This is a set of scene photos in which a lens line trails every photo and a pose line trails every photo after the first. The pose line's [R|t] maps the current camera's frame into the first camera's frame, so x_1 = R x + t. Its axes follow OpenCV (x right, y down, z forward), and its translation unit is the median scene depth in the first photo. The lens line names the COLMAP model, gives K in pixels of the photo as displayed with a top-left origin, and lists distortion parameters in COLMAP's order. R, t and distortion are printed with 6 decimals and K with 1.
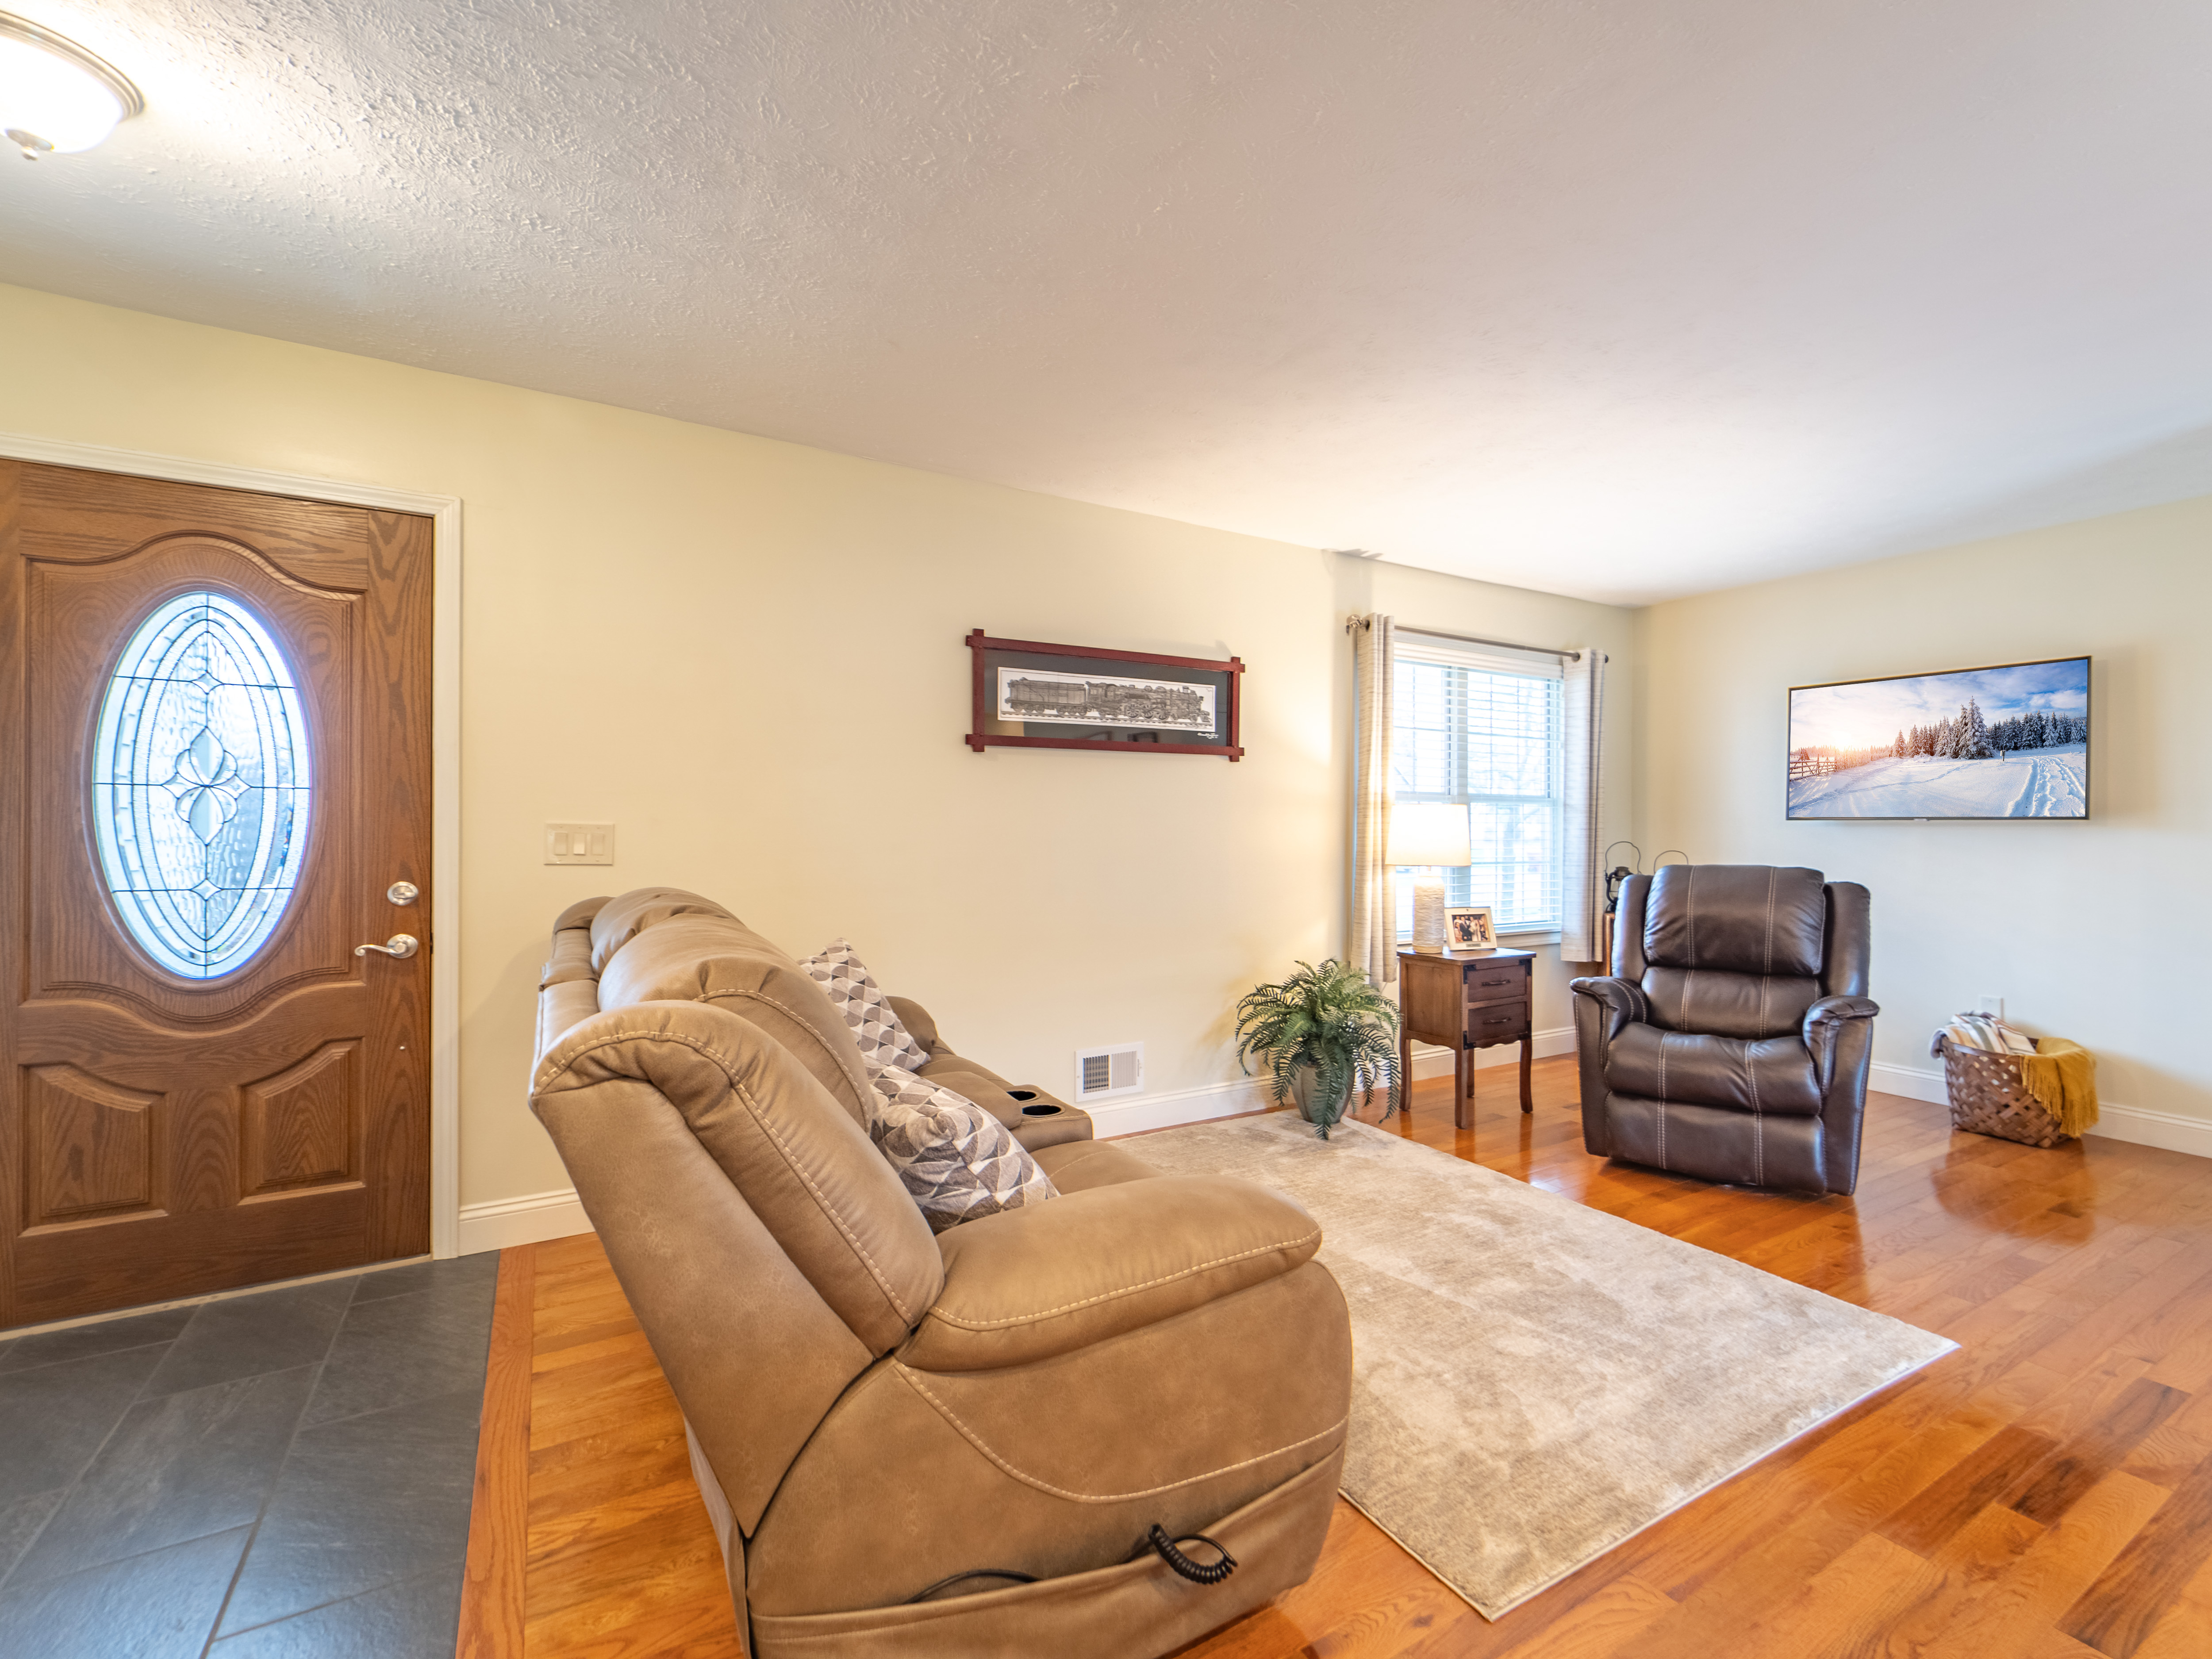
lens RADIAL K [[1023.9, 0, 1139.5], [0, 1023.9, 825.9], [0, 0, 1]] dist [0.004865, 0.000607]
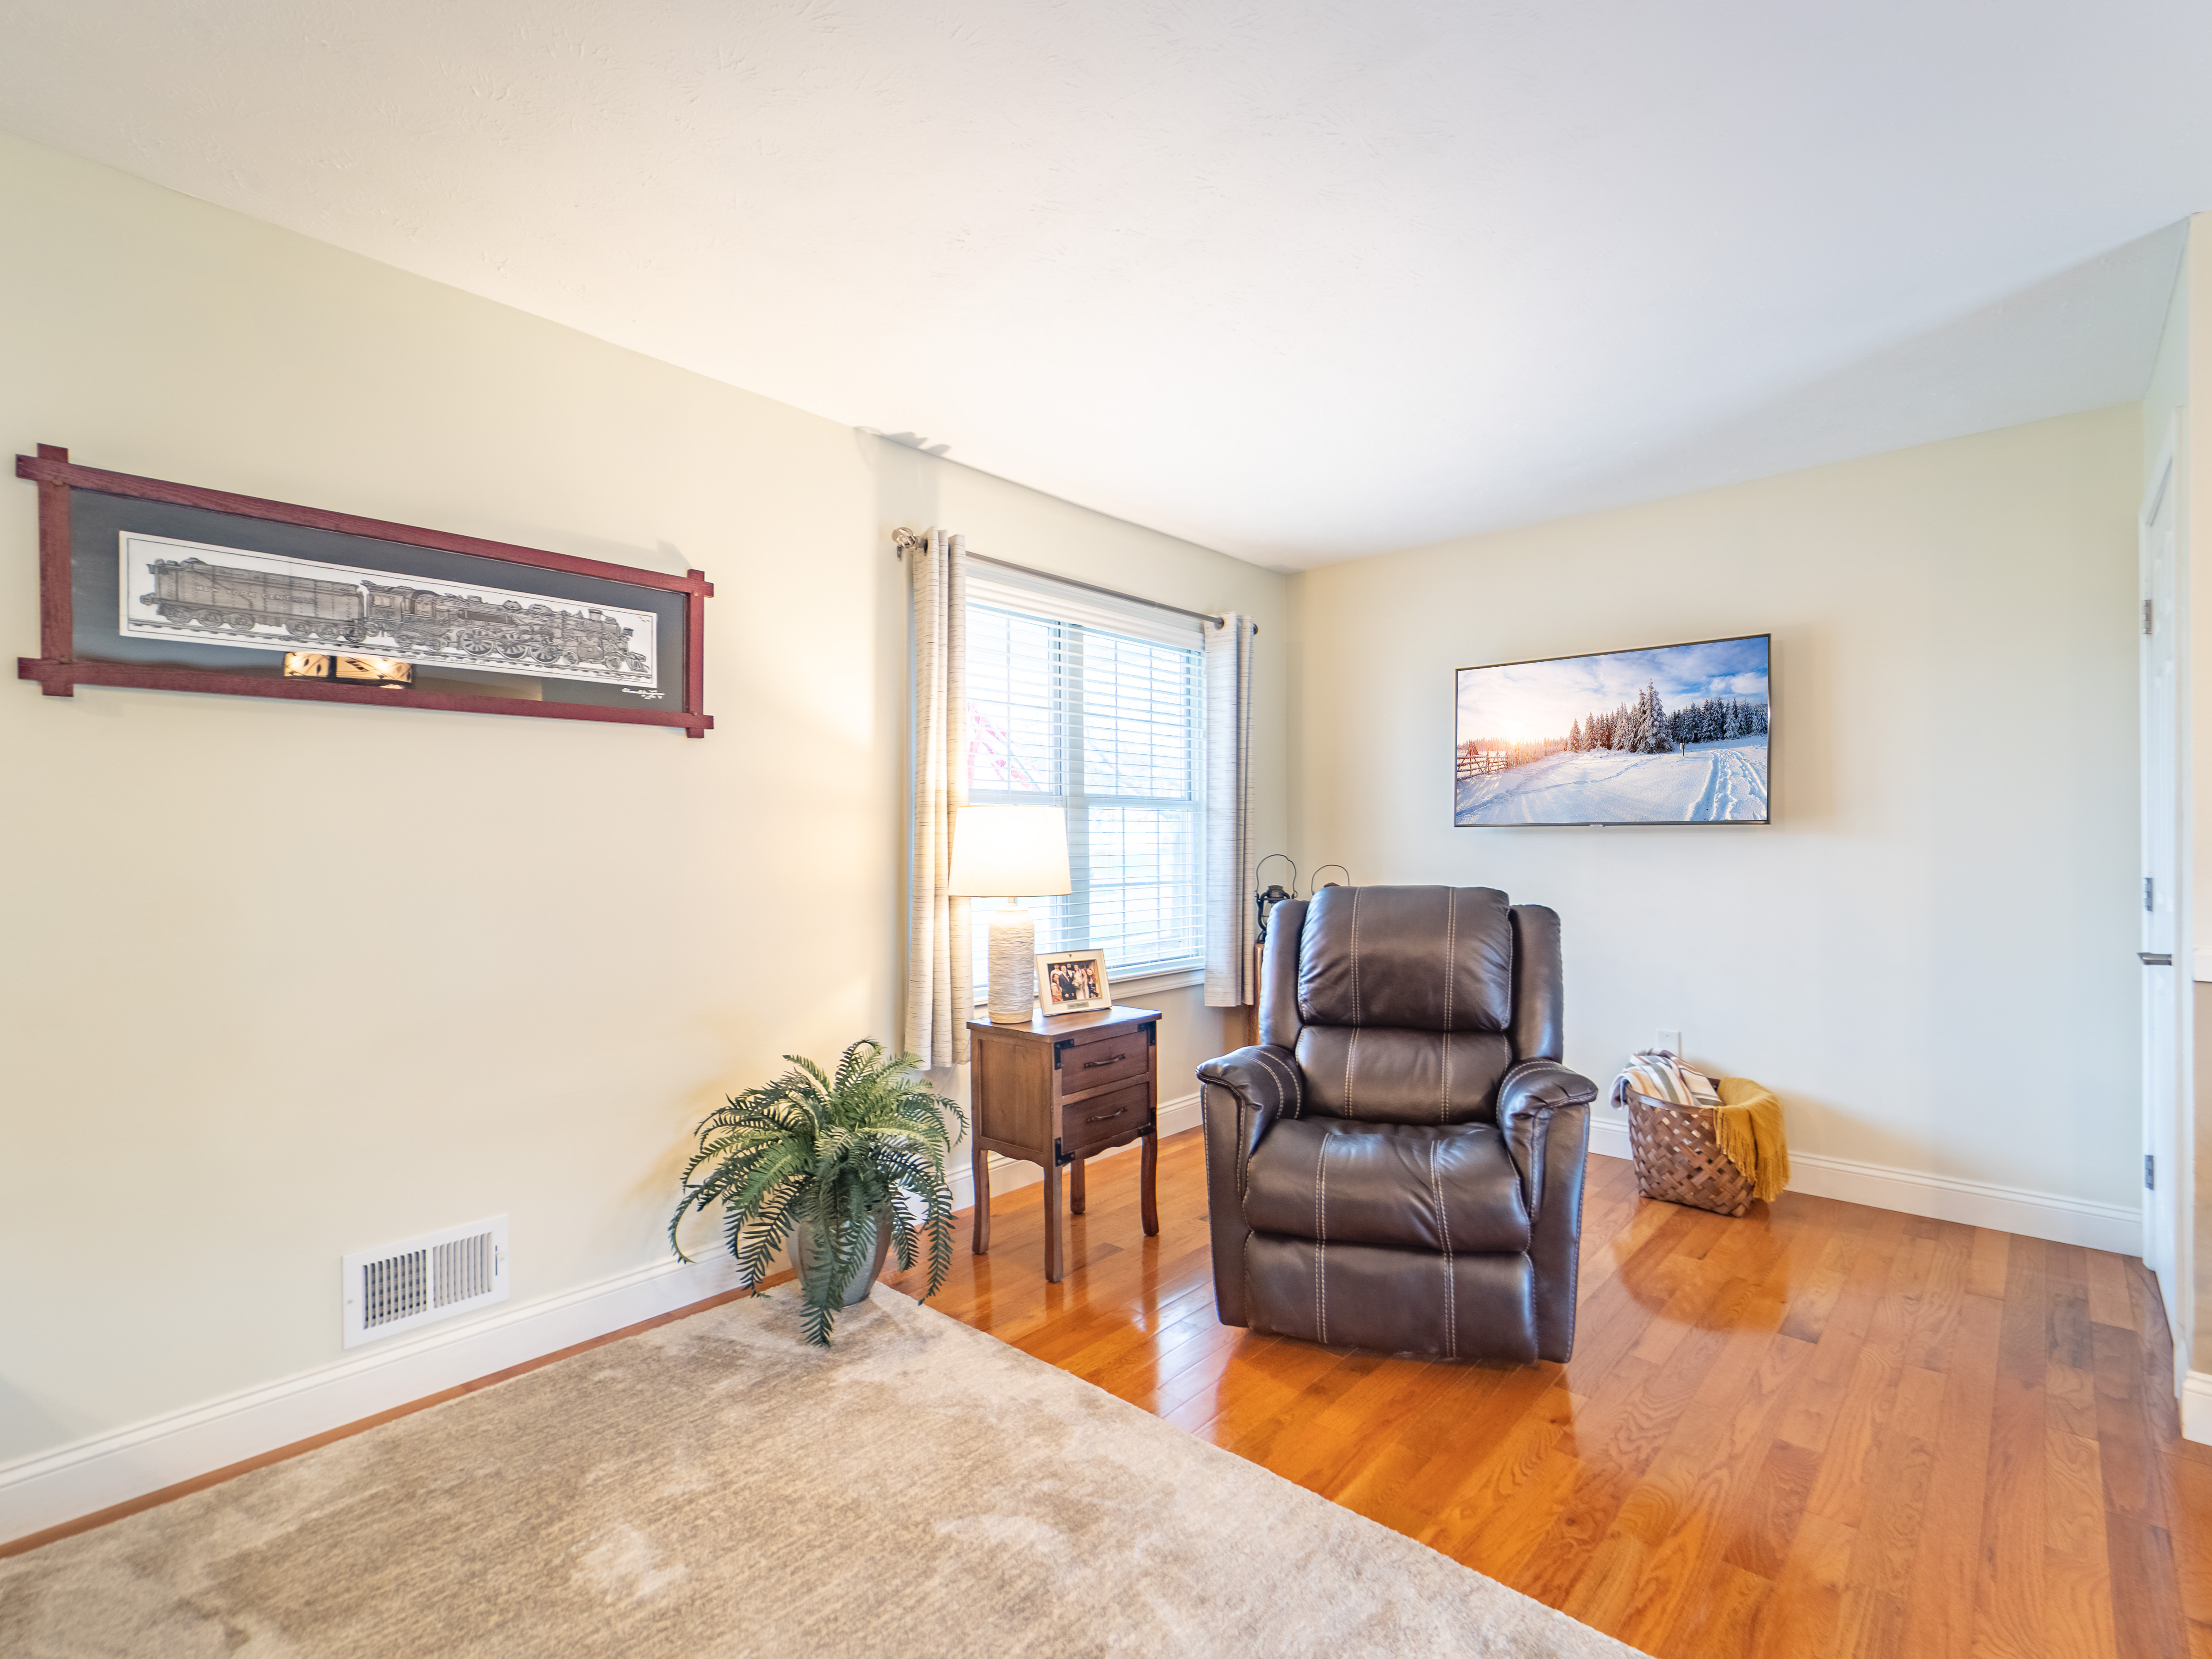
lens RADIAL K [[985.7, 0, 1112.5], [0, 985.7, 831.6], [0, 0, 1]] dist [0.001816, -0.000362]
pose [[0.966001, -0.006631, 0.258454, 0.182357], [0.008177, 0.999955, -0.004906, -0.000169], [-0.258410, 0.006853, 0.966011, 0.351711]]
